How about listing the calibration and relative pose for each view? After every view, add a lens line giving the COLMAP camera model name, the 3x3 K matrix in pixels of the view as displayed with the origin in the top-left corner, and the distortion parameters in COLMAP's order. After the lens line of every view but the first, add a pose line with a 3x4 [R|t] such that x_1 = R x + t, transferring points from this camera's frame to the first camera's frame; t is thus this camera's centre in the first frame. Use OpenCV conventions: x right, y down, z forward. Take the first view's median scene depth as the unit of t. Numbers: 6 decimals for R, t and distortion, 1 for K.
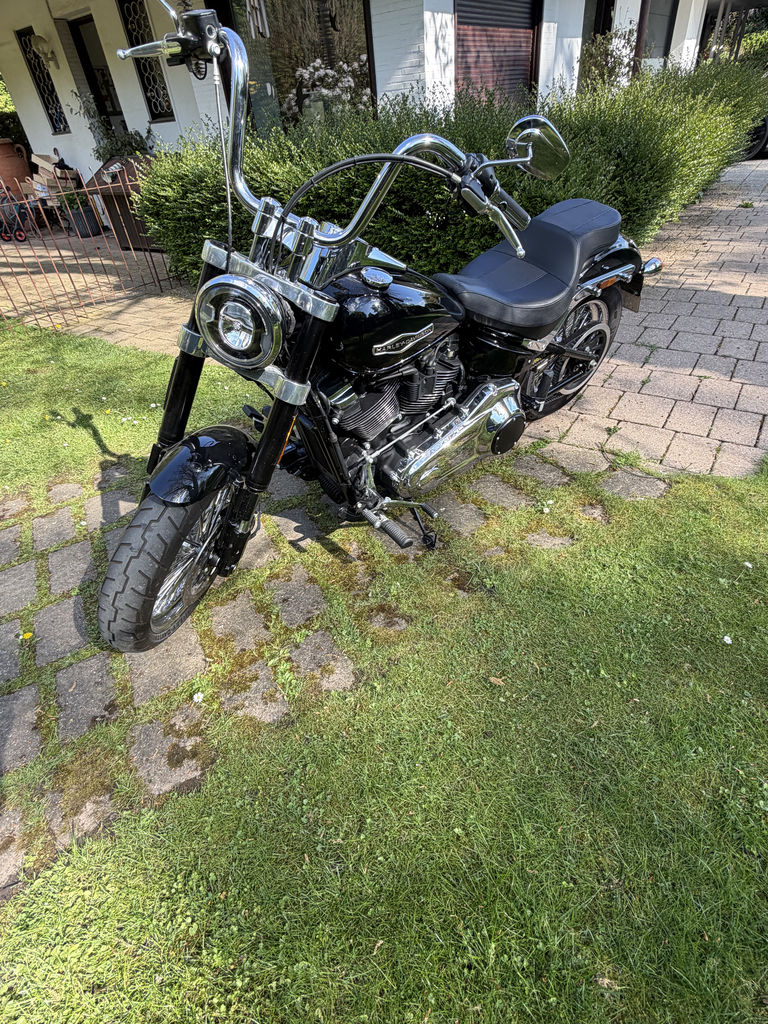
lens RADIAL K [[528.4, 0, 385.2], [0, 528.4, 509.0], [0, 0, 1]] dist [0.003763, -0.001718]
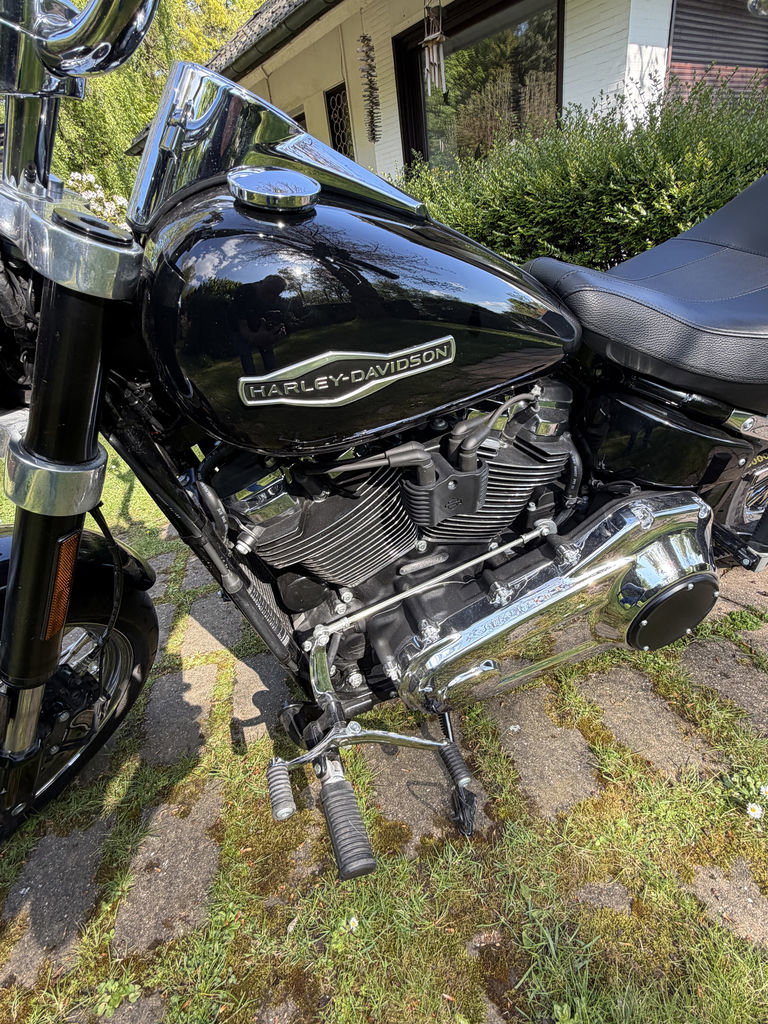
lens RADIAL K [[528.4, 0, 381.1], [0, 528.4, 506.3], [0, 0, 1]] dist [0.003763, -0.001718]
pose [[0.944241, 0.127548, -0.303547, 0.127779], [-0.167541, 0.979768, -0.109476, -0.144945], [0.283442, 0.154228, 0.946506, 0.506322]]
